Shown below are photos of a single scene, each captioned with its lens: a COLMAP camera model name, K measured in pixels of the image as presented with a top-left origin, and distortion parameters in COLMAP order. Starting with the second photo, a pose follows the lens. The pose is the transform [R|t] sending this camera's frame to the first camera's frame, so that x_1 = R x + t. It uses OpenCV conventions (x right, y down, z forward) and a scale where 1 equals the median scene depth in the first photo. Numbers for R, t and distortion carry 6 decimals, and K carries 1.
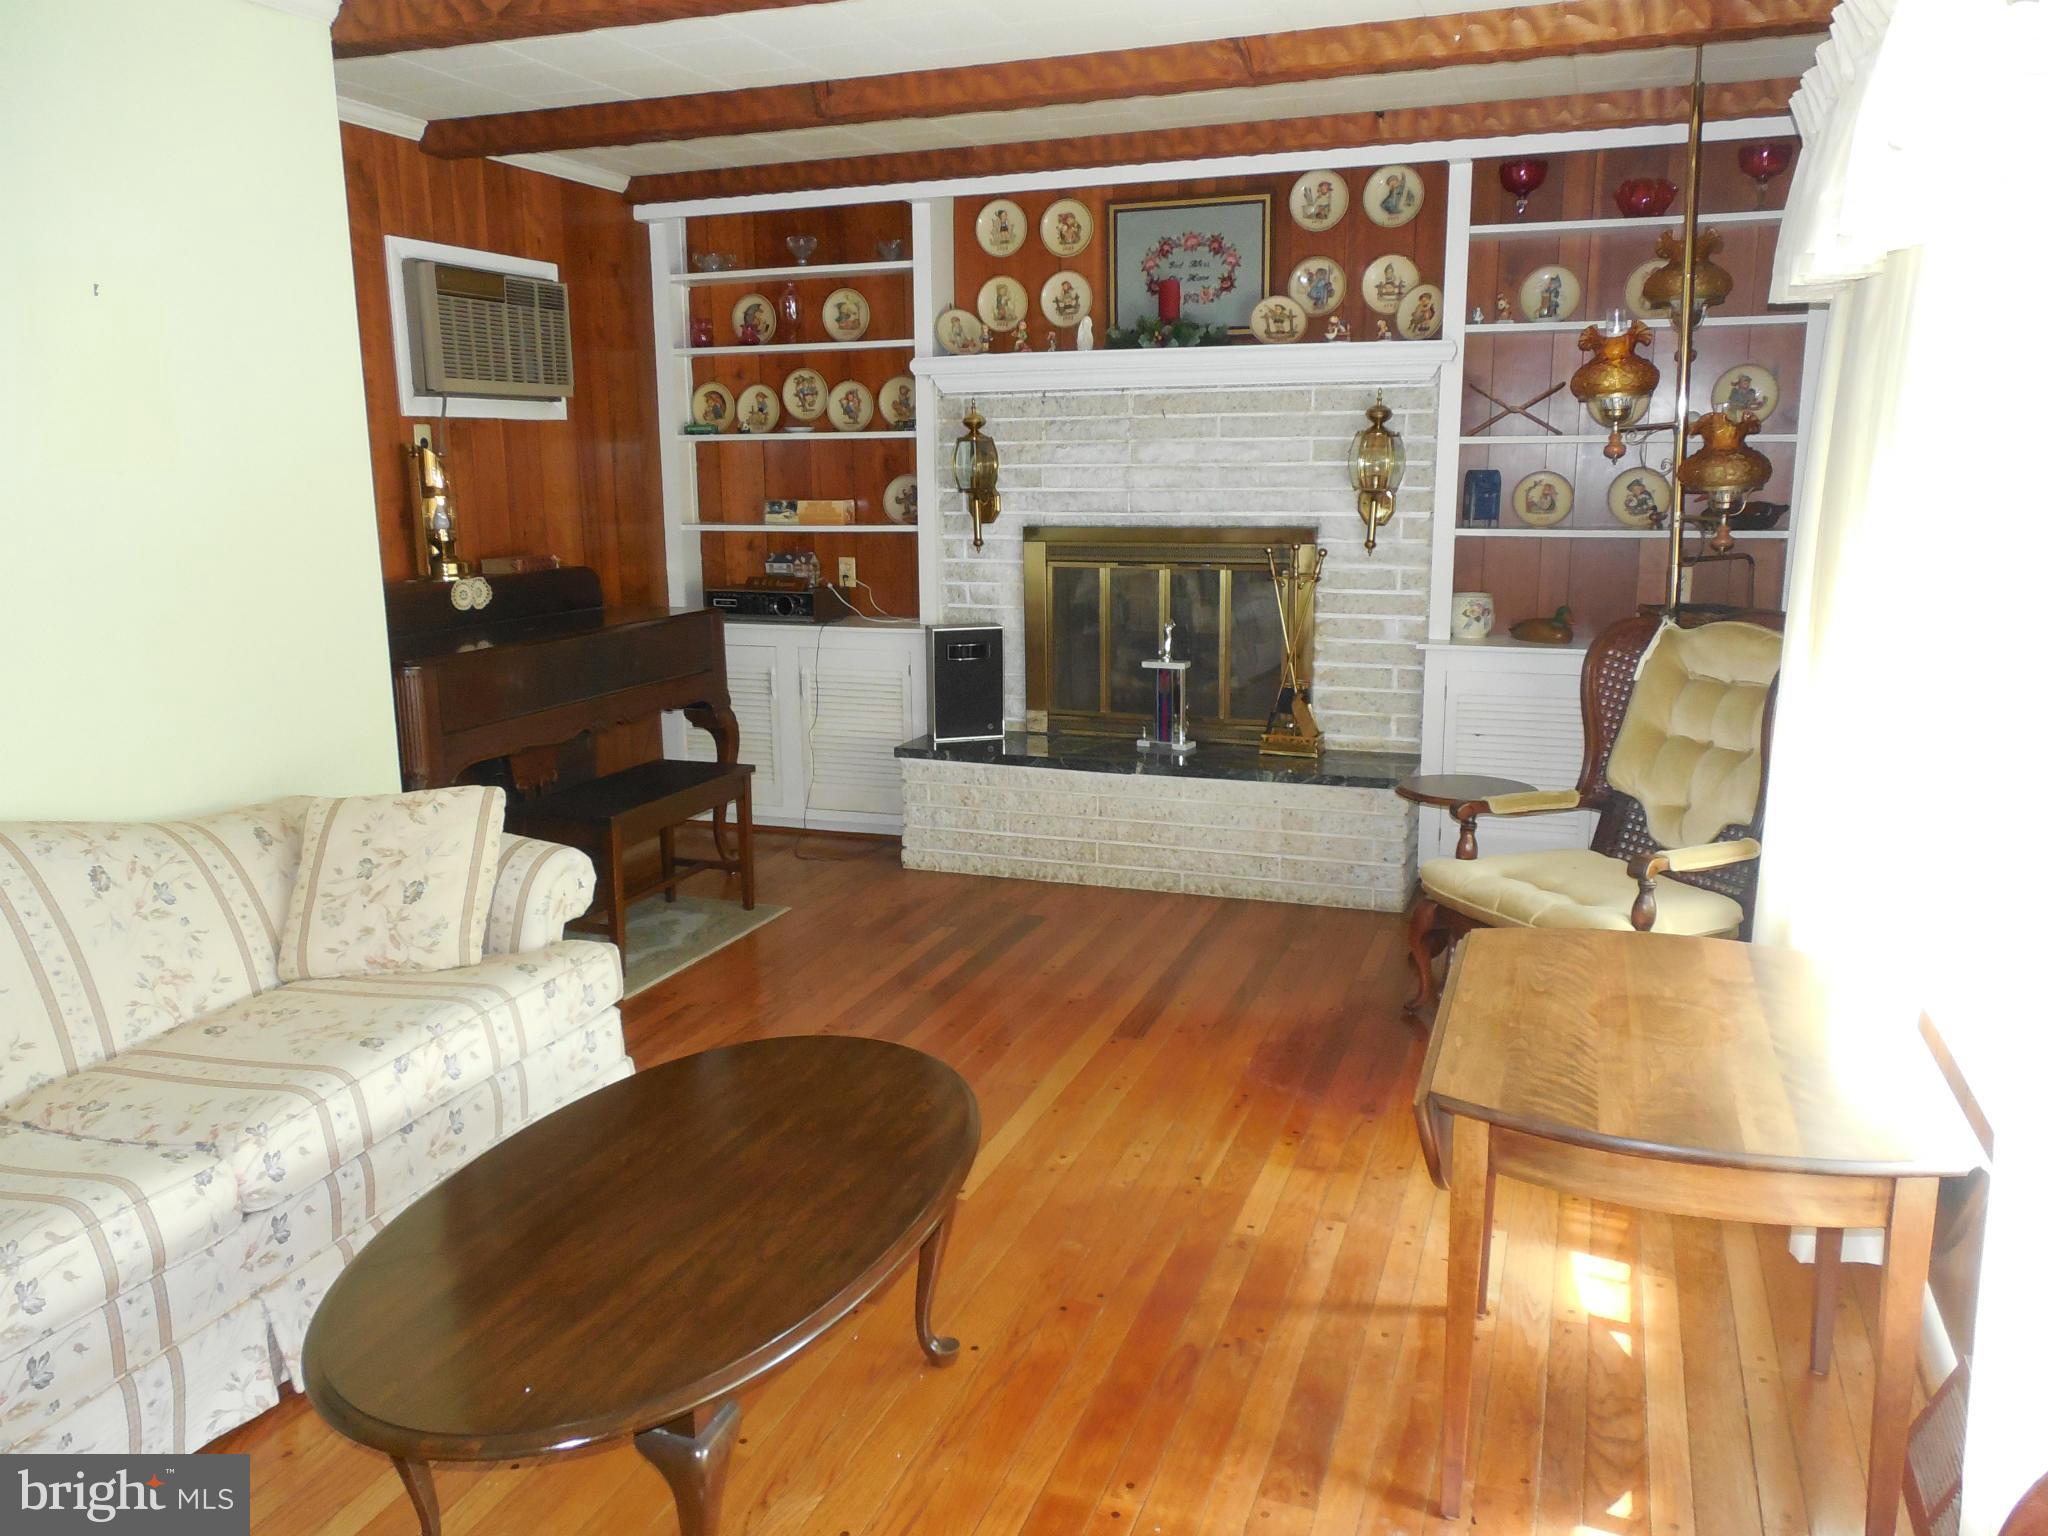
lens RADIAL K [[1554.7, 0, 1029.4], [0, 1554.7, 774.3], [0, 0, 1]] dist [0.004516, 0.003904]
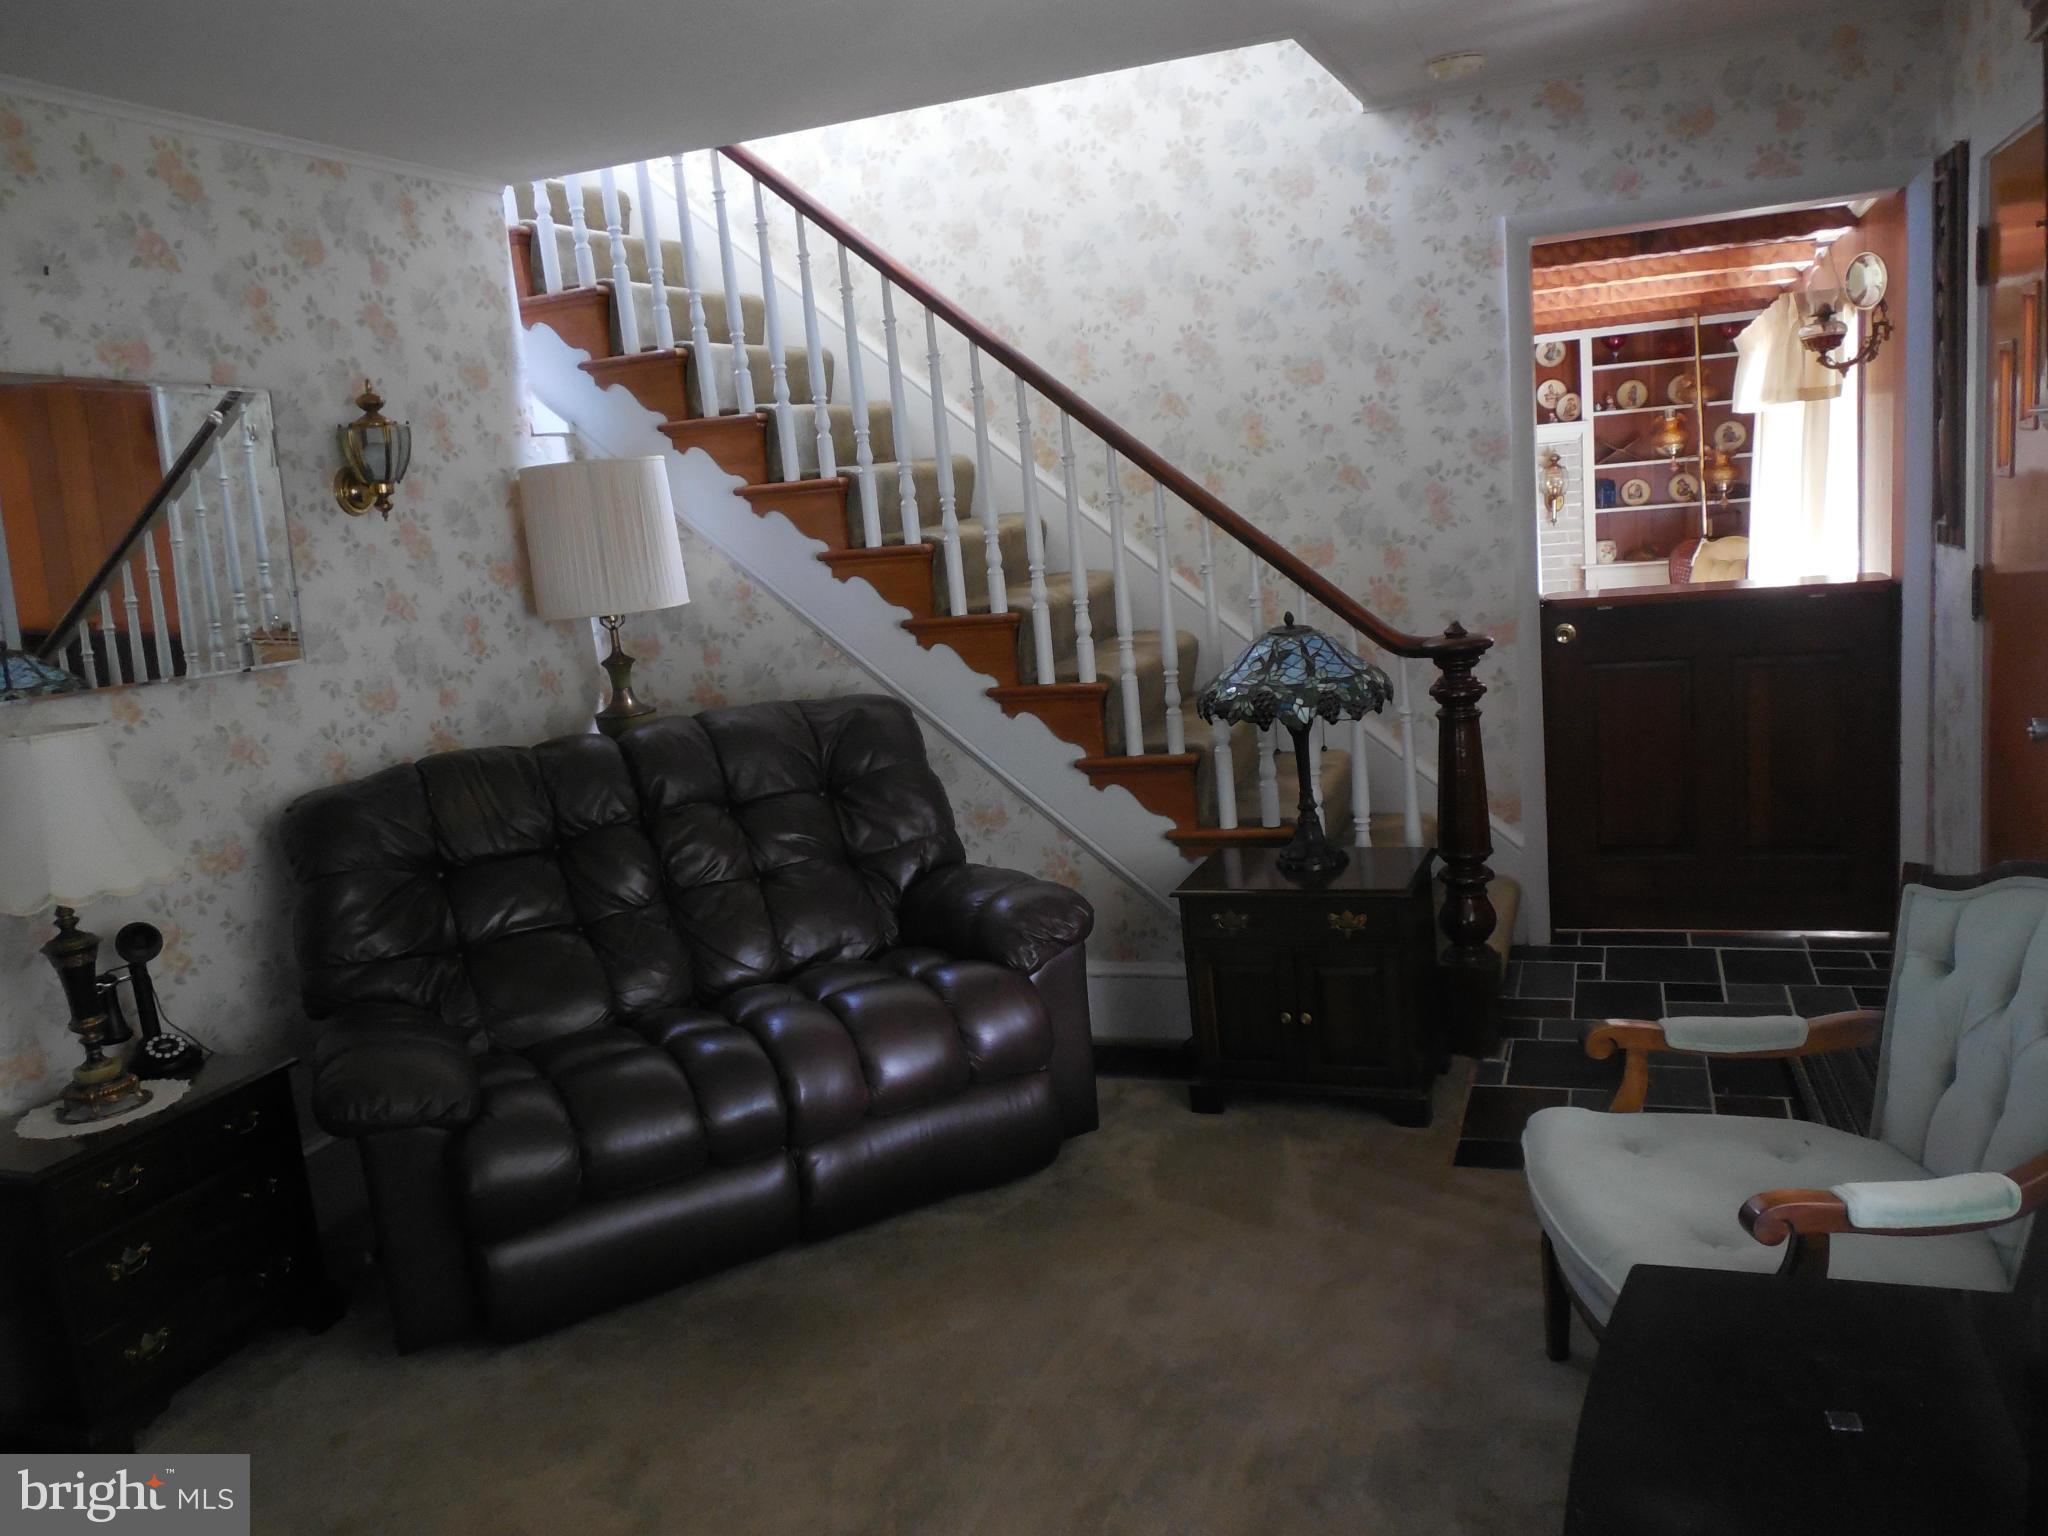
lens RADIAL K [[1554.7, 0, 1020.9], [0, 1554.7, 760.7], [0, 0, 1]] dist [0.004516, 0.003904]
pose [[0.996468, -0.078884, -0.028774, -0.458242], [0.077887, 0.996373, -0.034276, 0.187745], [0.031374, 0.031914, 0.998998, -1.088602]]
